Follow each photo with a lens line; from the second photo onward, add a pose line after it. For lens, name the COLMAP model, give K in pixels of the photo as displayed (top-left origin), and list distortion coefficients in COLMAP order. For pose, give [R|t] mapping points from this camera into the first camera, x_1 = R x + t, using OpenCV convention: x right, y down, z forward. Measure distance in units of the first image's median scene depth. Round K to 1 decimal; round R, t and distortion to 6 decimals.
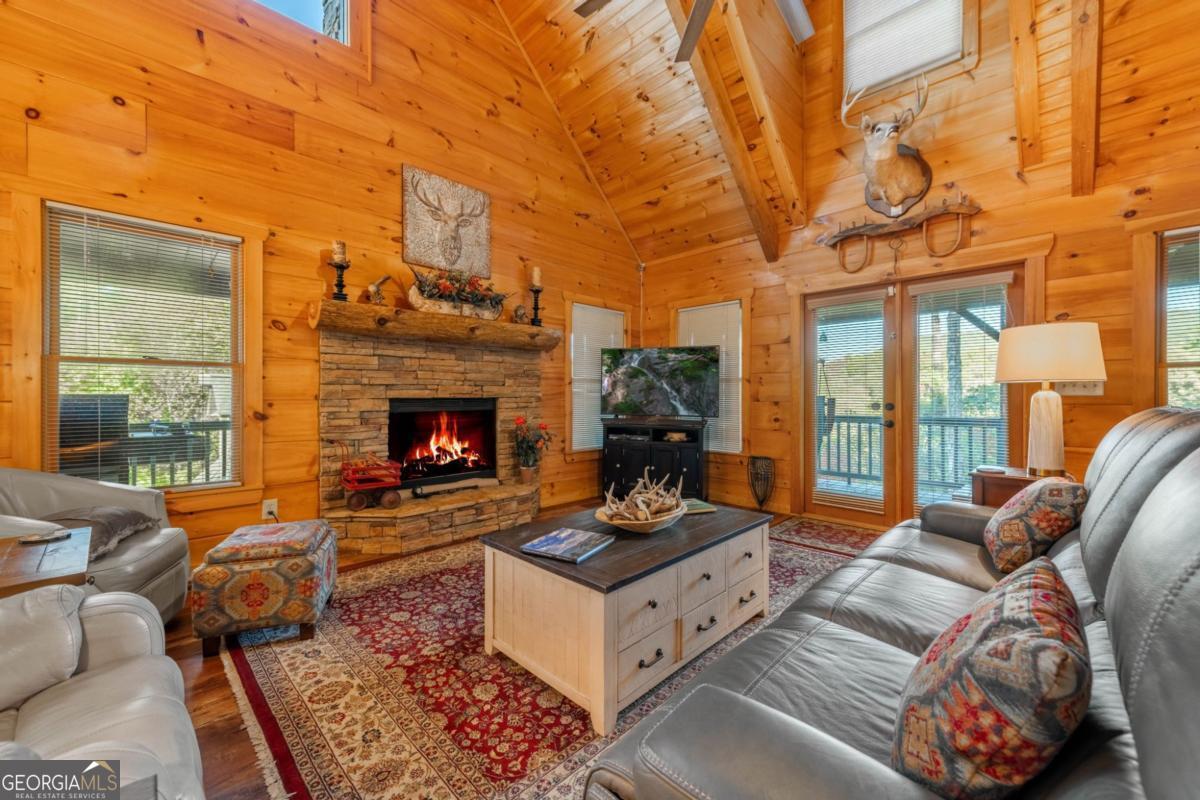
lens RADIAL K [[472.7, 0, 600.9], [0, 472.7, 397.6], [0, 0, 1]] dist [0.008262, -0.001486]
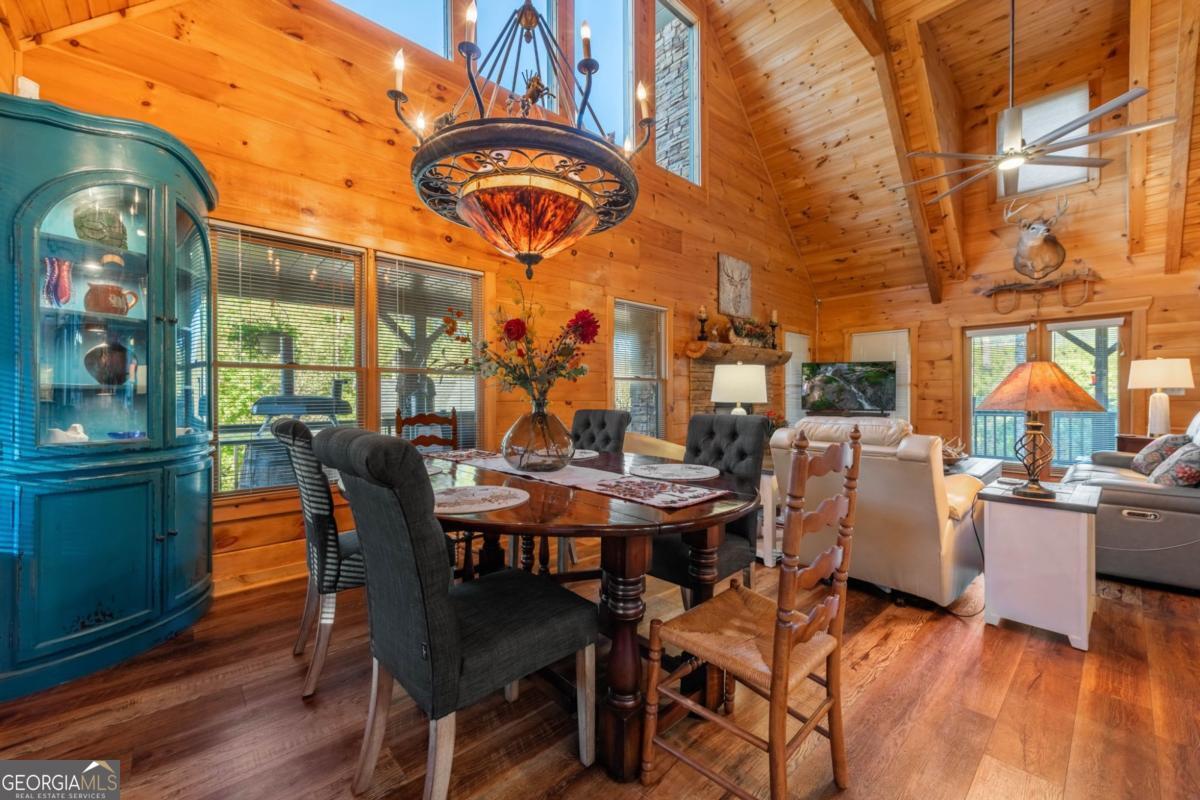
lens RADIAL K [[472.7, 0, 598.5], [0, 472.7, 399.9], [0, 0, 1]] dist [0.008262, -0.001486]
pose [[0.998972, -0.003259, -0.045208, -0.703556], [0.003553, 0.999973, 0.006417, -0.004534], [0.045185, -0.006571, 0.998957, -0.581782]]
